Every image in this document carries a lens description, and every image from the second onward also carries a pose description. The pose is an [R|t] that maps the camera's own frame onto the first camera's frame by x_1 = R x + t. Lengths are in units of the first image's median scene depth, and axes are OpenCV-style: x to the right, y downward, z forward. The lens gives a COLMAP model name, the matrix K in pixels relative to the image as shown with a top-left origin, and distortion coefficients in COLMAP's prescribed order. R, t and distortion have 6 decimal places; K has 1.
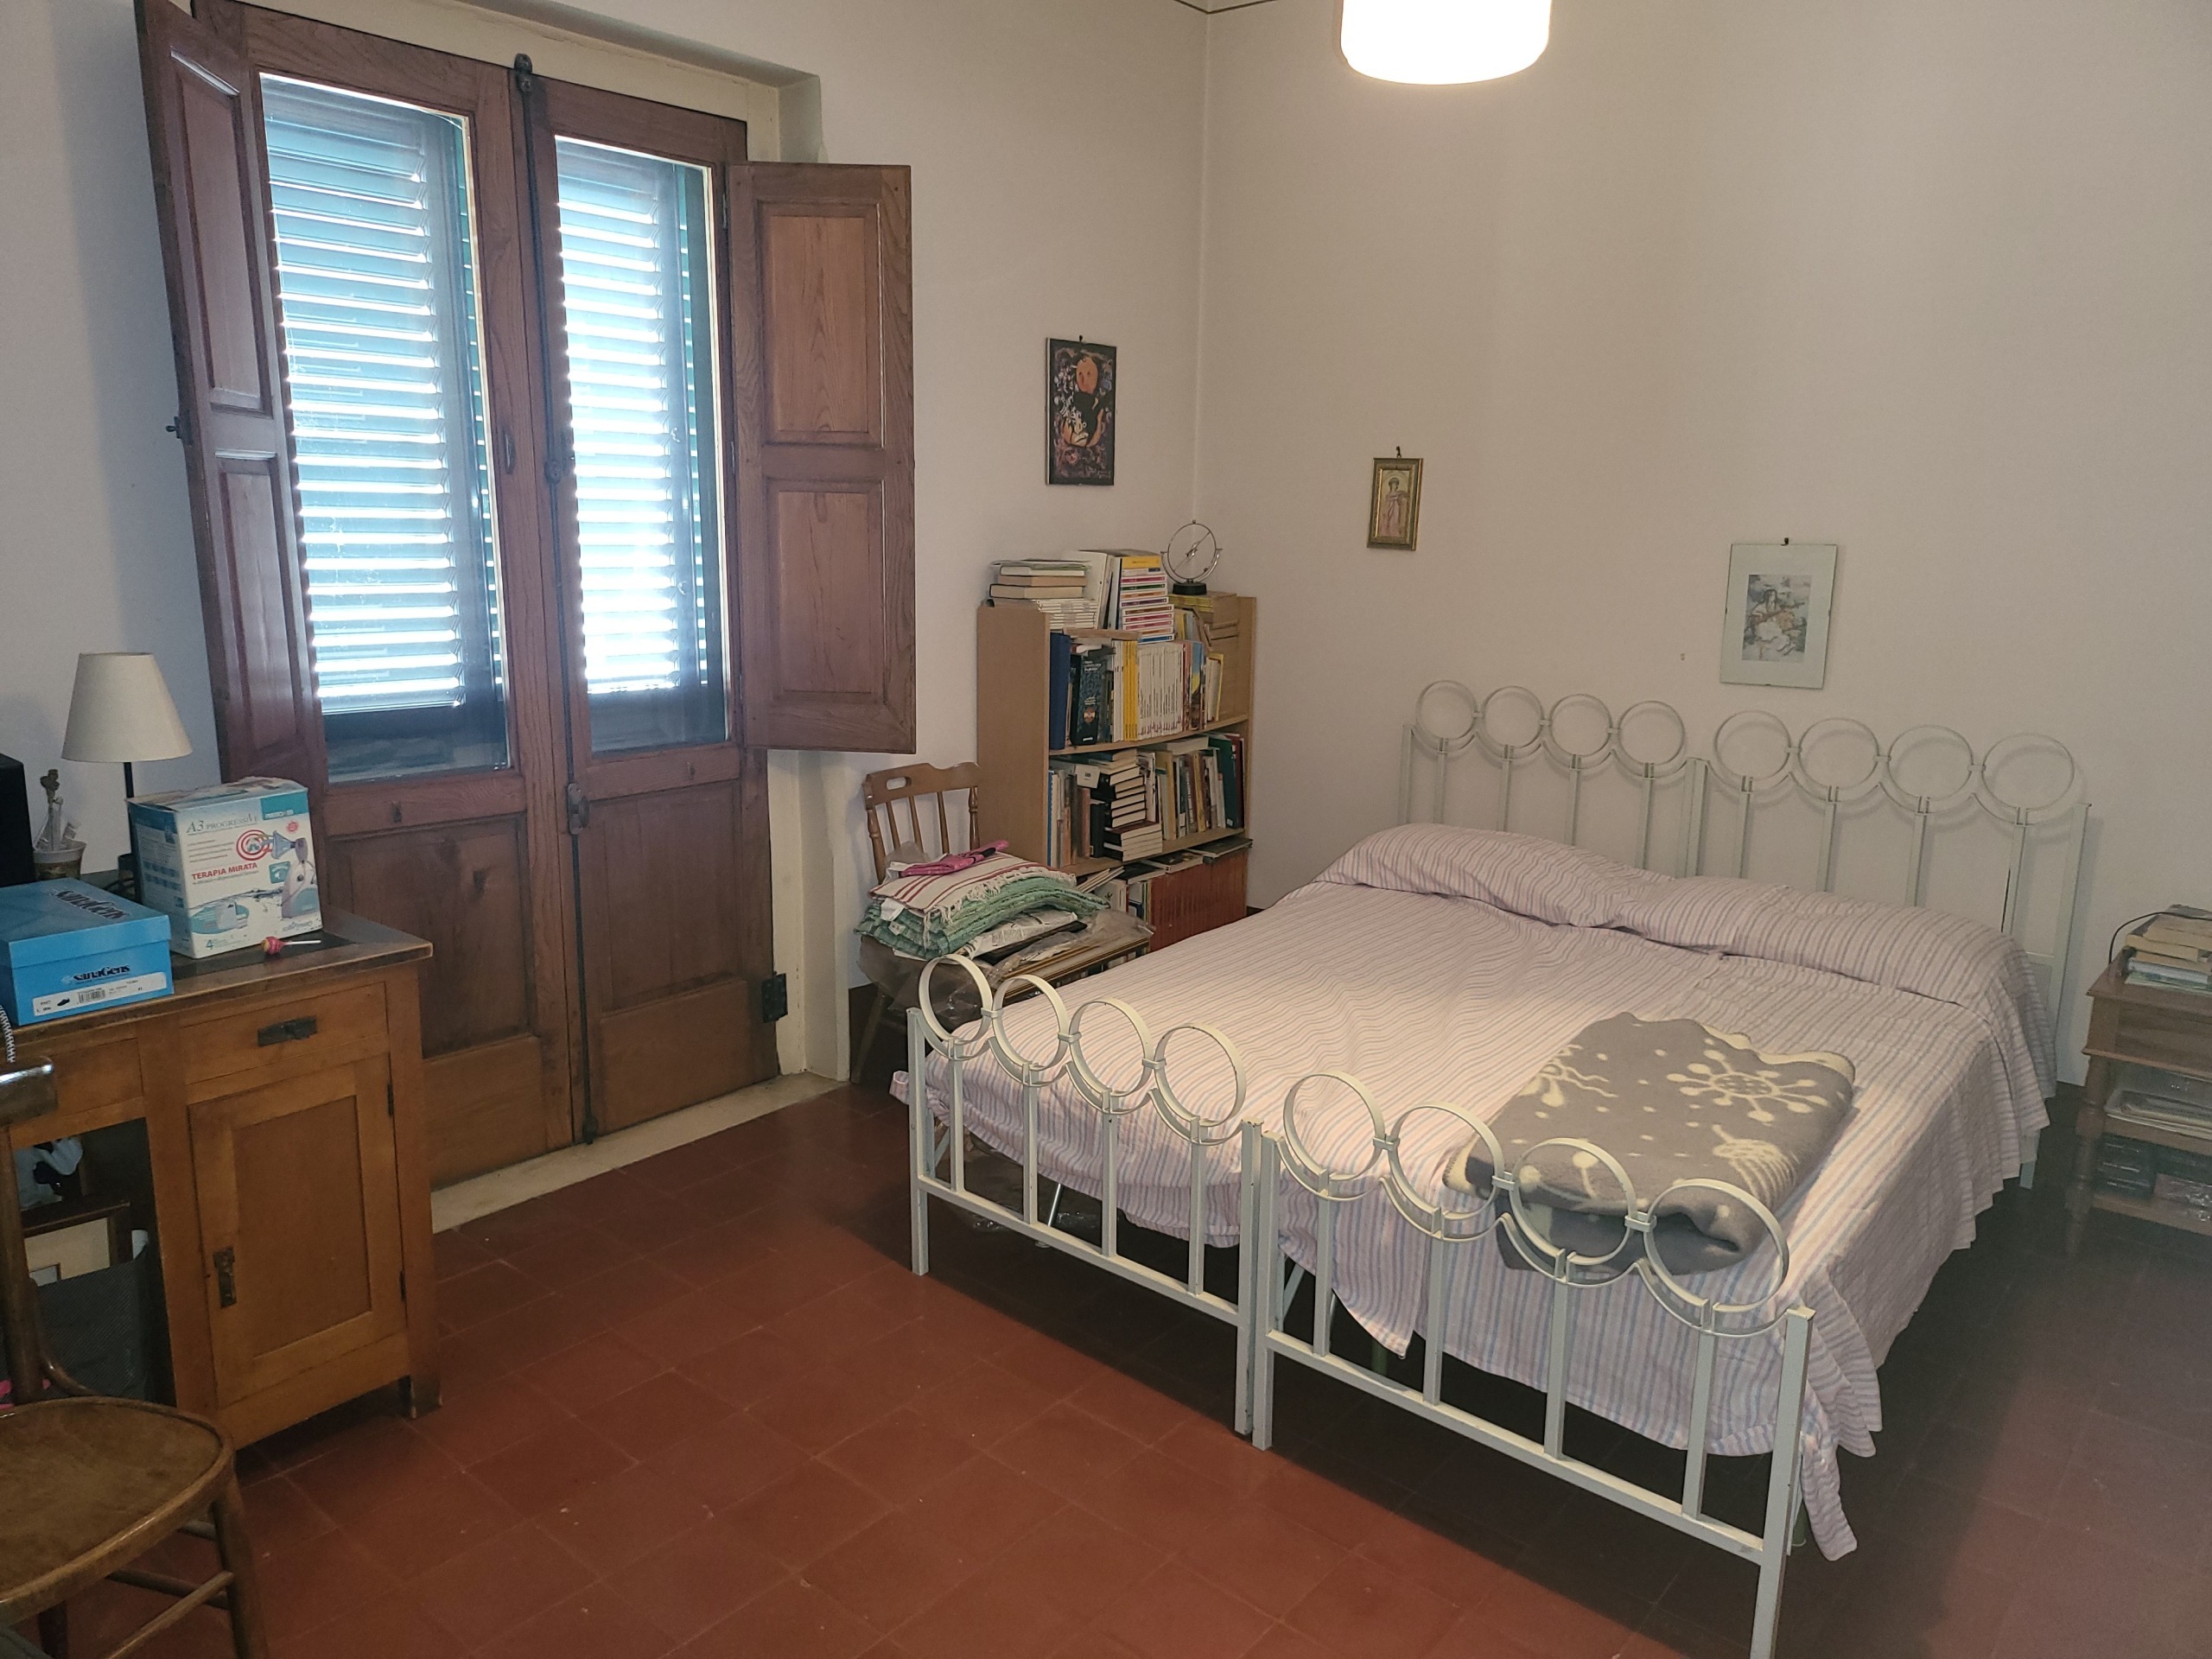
lens RADIAL K [[1529.9, 0, 1112.5], [0, 1529.9, 835.9], [0, 0, 1]] dist [0.024341, -0.001594]
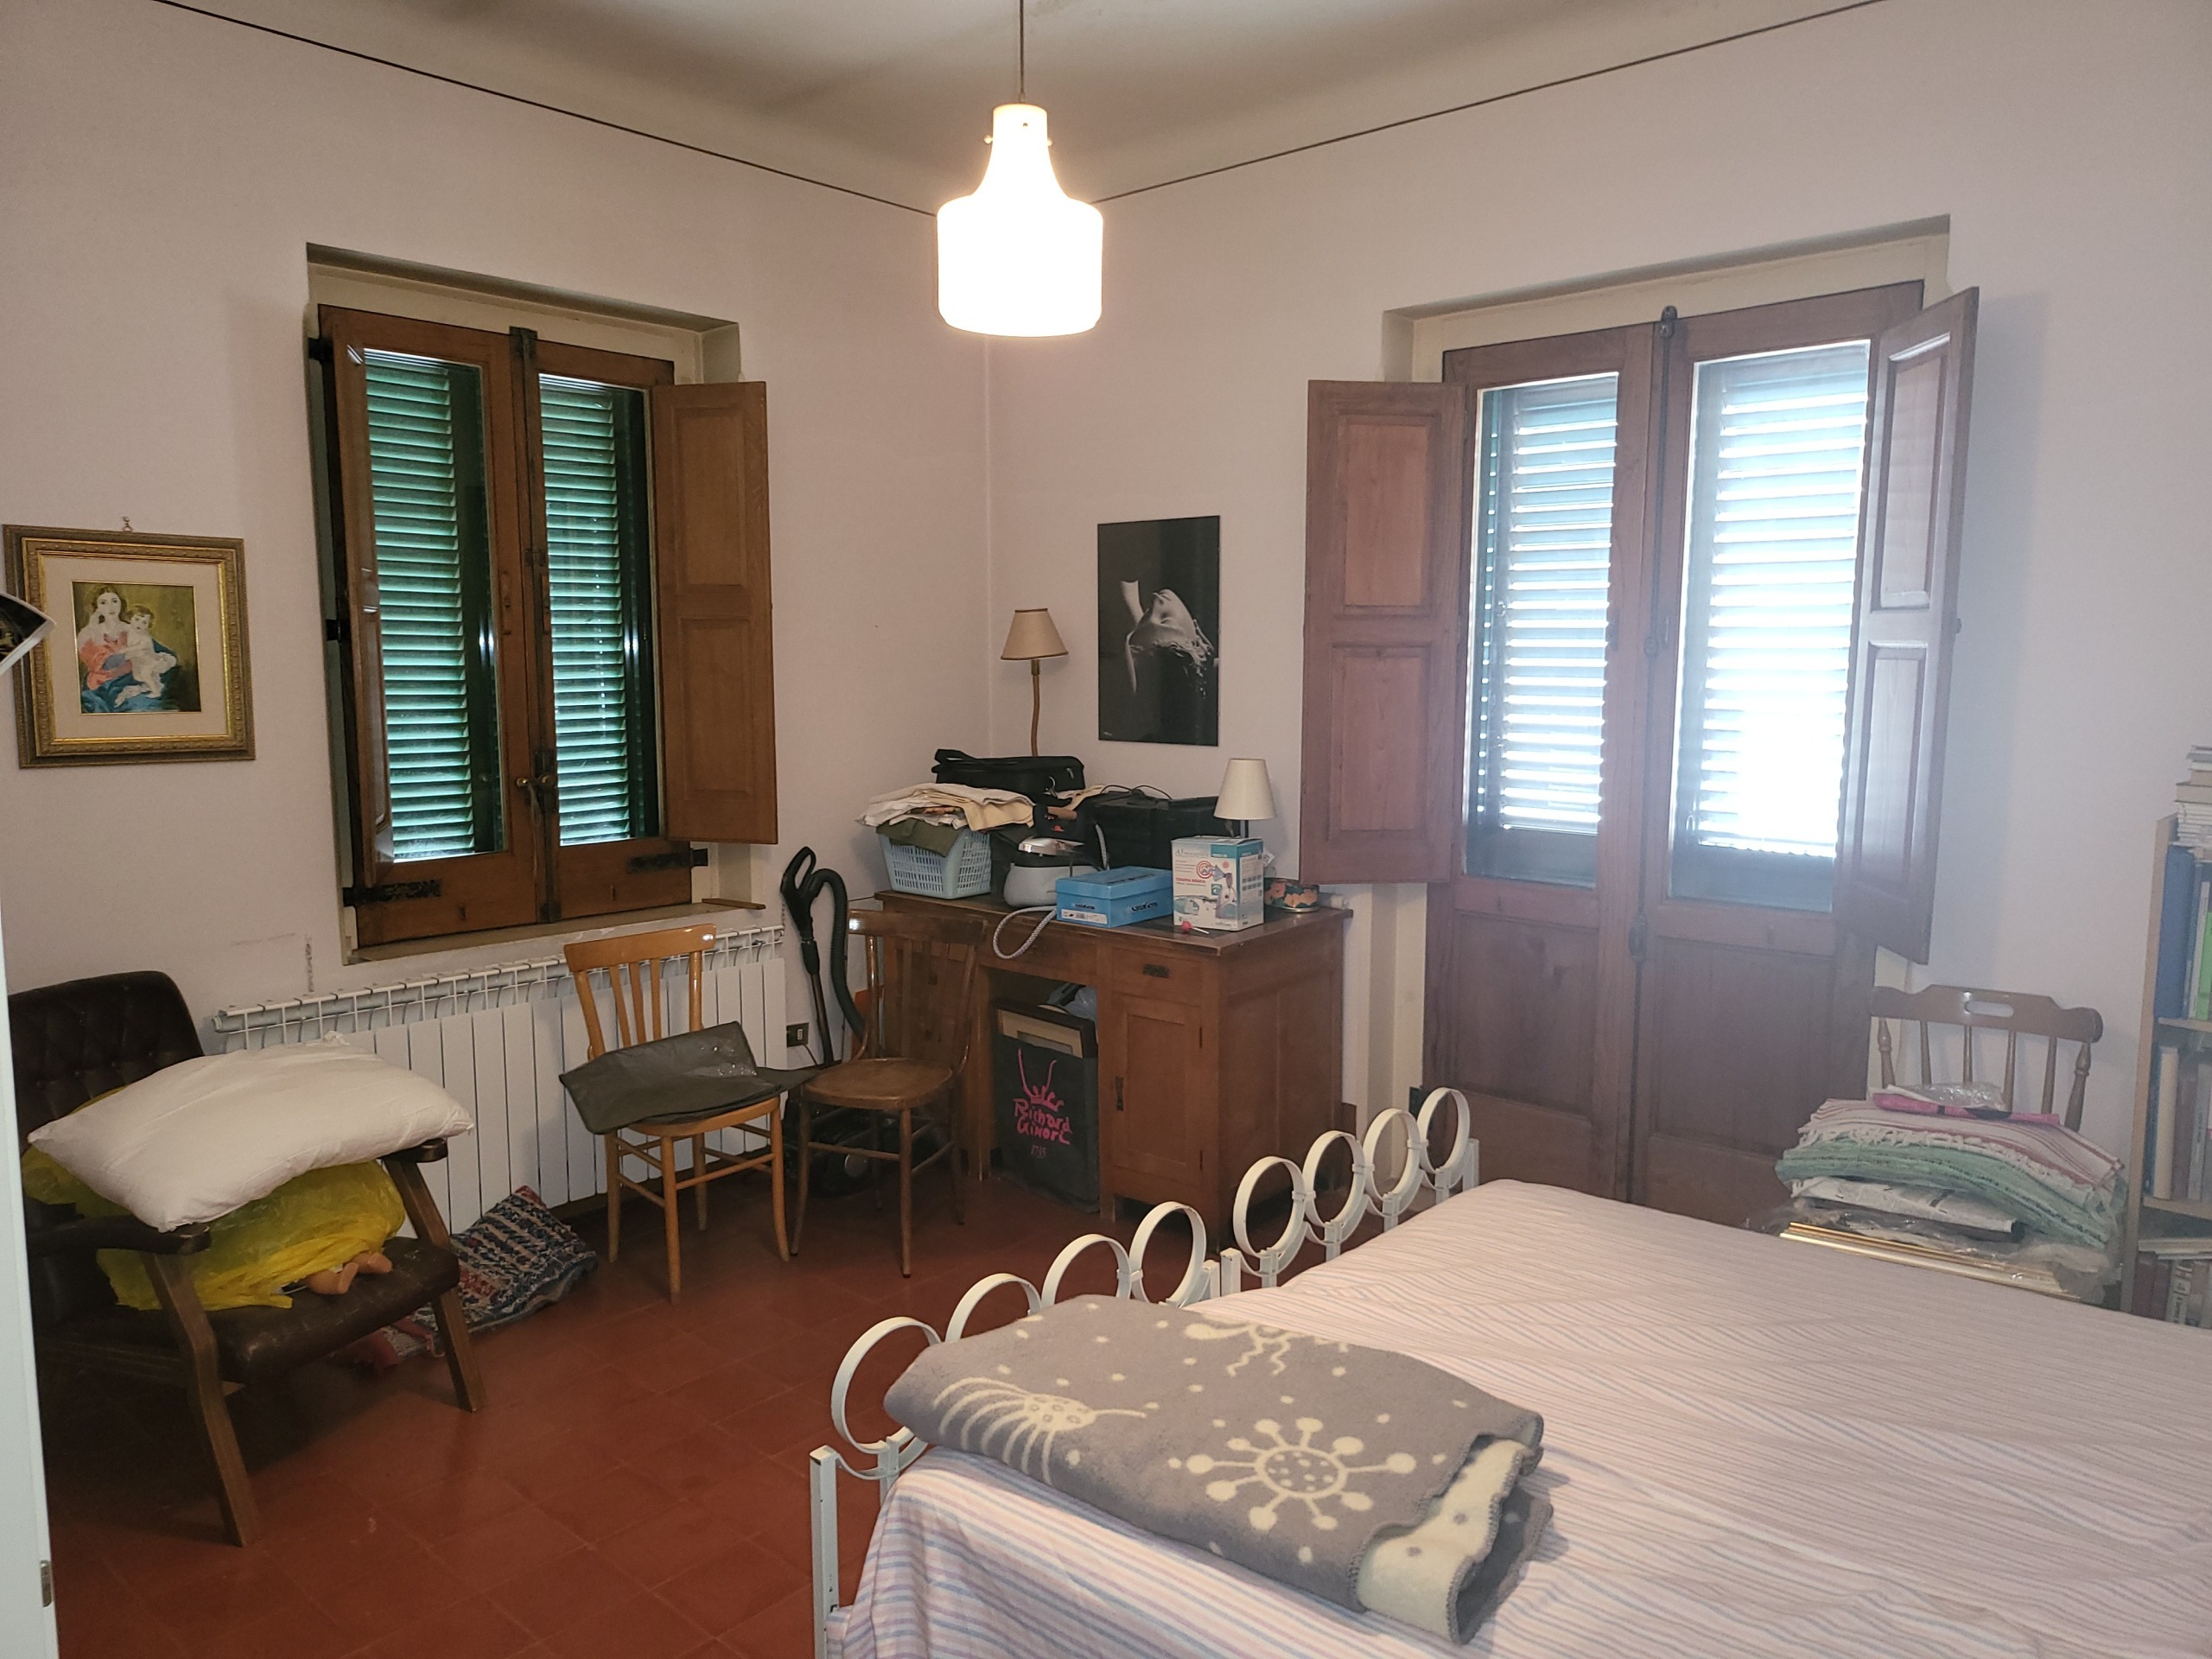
lens RADIAL K [[1529.9, 0, 1114.0], [0, 1529.9, 824.8], [0, 0, 1]] dist [0.024341, -0.001594]
pose [[-0.011443, 0.098731, -0.995048, 1.101407], [-0.213025, 0.972029, 0.098897, -0.183971], [0.976980, 0.213102, 0.009910, 0.847462]]
